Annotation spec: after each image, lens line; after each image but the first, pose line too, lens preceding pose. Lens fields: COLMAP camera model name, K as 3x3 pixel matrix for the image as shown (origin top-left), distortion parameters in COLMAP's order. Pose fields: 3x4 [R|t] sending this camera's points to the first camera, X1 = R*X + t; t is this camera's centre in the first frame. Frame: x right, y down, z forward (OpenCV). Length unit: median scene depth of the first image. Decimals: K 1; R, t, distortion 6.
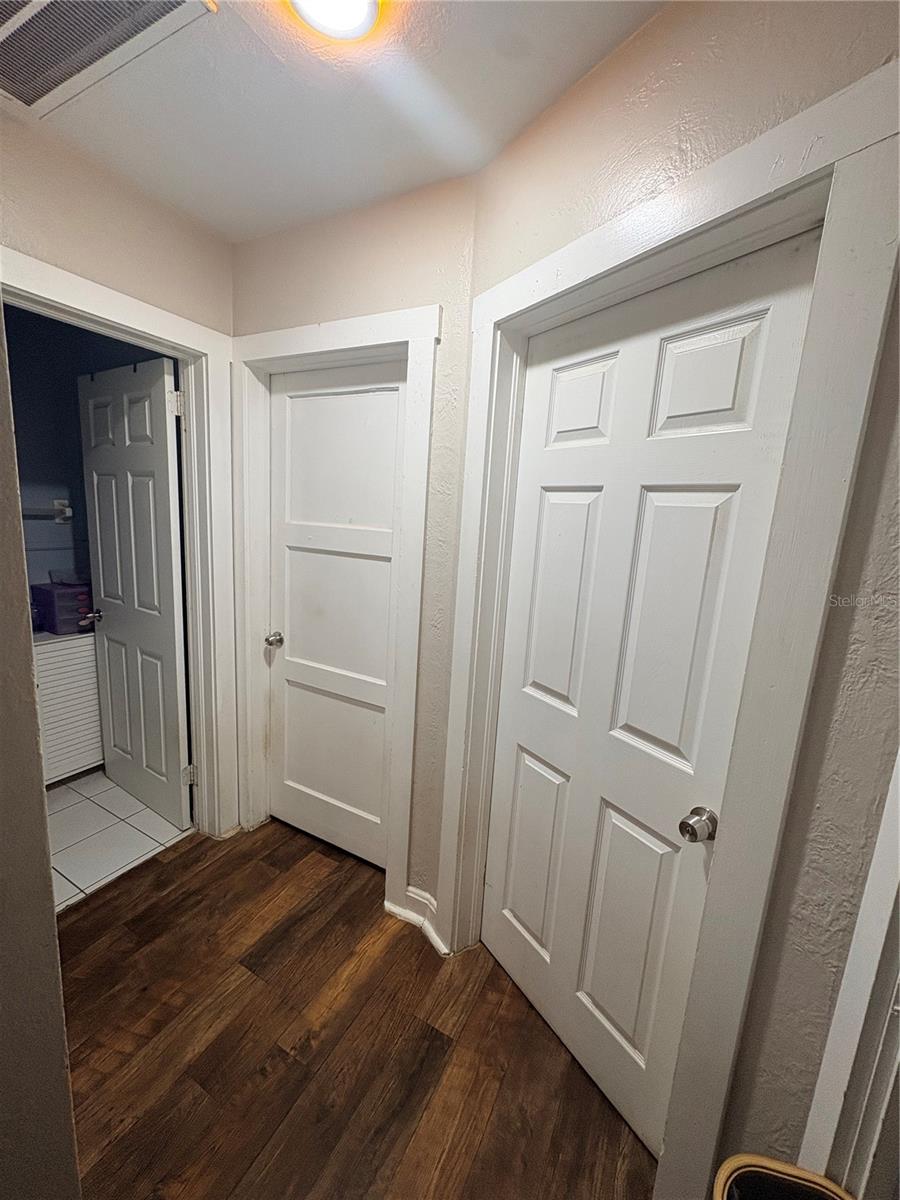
lens RADIAL K [[480.4, 0, 451.5], [0, 480.4, 599.3], [0, 0, 1]] dist [-0.000264, 0.000003]
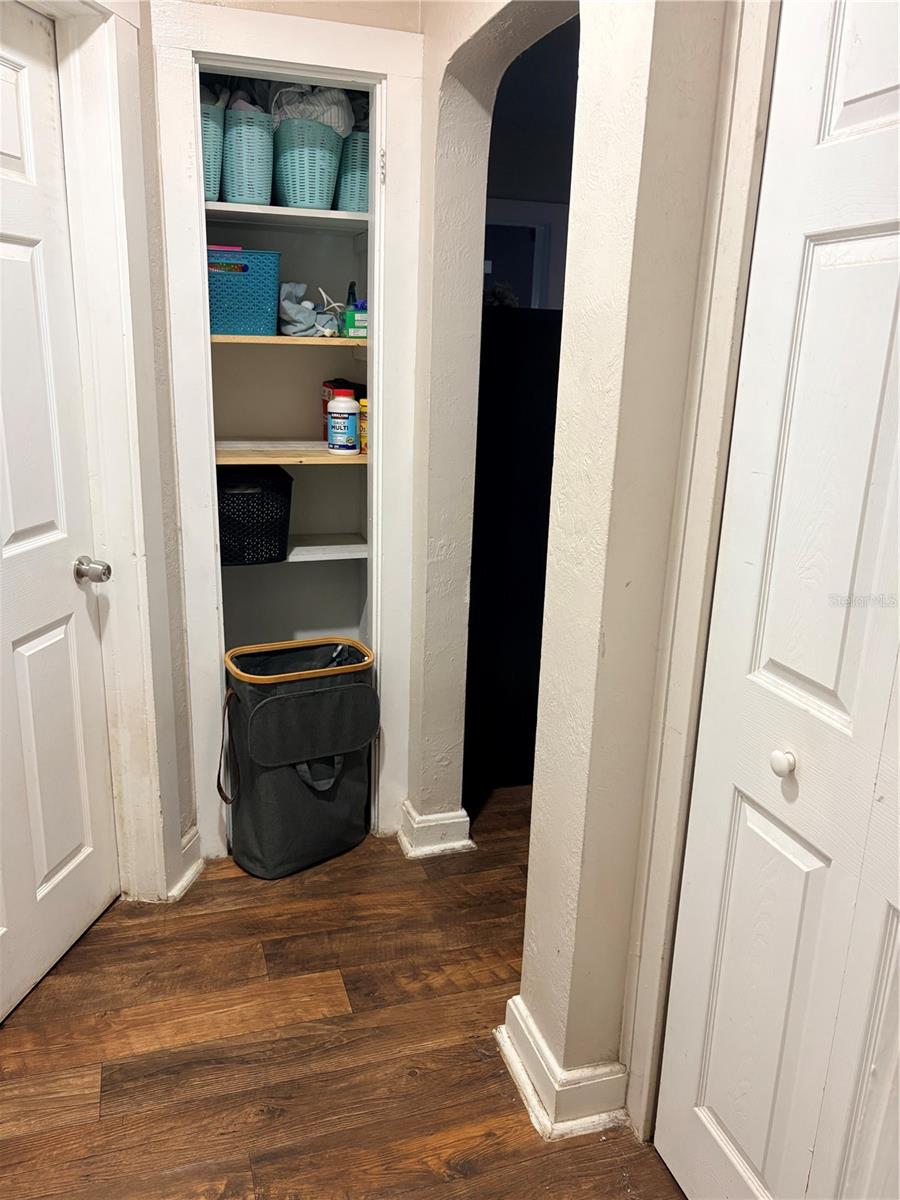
lens RADIAL K [[903.7, 0, 447.9], [0, 903.7, 596.9], [0, 0, 1]] dist [0.005094, 0.002027]
pose [[-0.711089, -0.268470, 0.649828, -1.131059], [0.050657, 0.902265, 0.428195, -0.255790], [-0.701275, 0.337403, -0.627991, 1.378441]]
